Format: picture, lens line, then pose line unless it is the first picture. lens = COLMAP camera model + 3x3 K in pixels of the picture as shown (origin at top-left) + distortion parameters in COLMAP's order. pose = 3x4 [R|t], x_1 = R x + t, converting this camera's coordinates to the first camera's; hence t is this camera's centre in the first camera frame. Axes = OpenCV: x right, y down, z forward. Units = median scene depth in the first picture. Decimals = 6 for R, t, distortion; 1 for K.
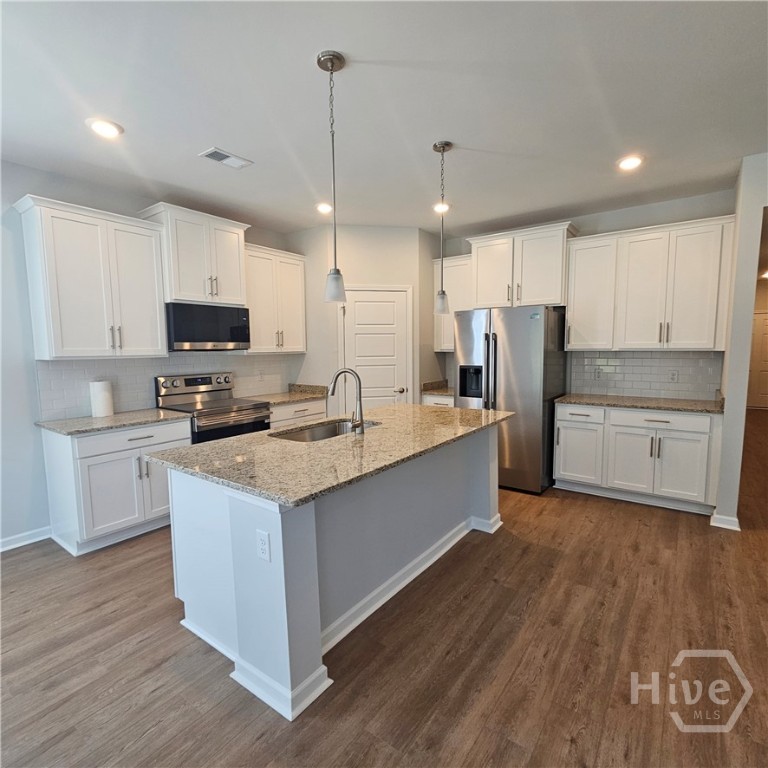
lens RADIAL K [[420.5, 0, 382.1], [0, 420.5, 388.0], [0, 0, 1]] dist [-0.001088, -0.000169]
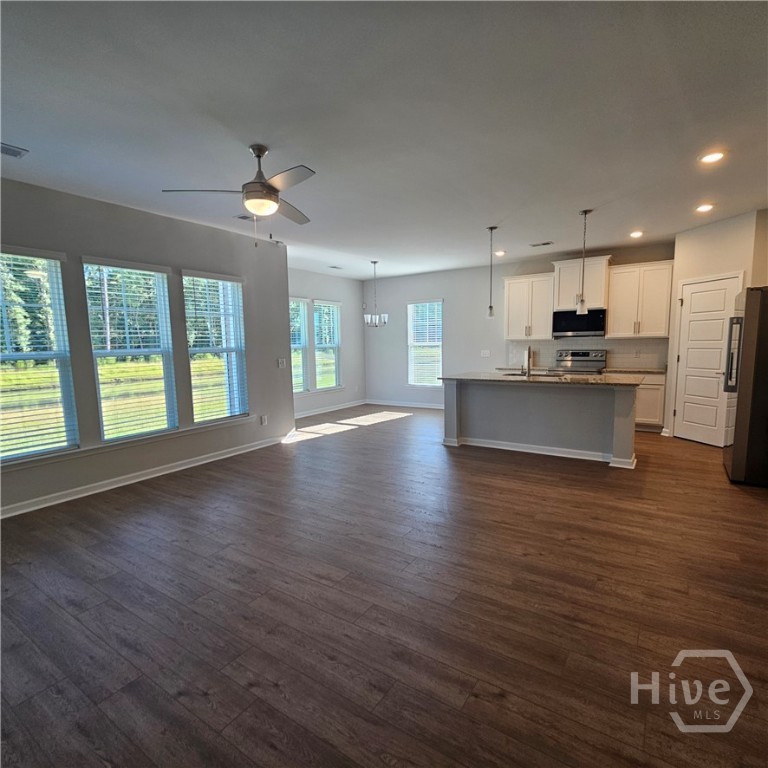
lens RADIAL K [[420.5, 0, 382.1], [0, 420.5, 388.0], [0, 0, 1]] dist [-0.001088, -0.000169]
pose [[0.053866, 0.122572, -0.990997, 1.418153], [-0.071557, 0.990360, 0.118604, -0.028298], [0.995981, 0.064525, 0.062118, 0.109486]]
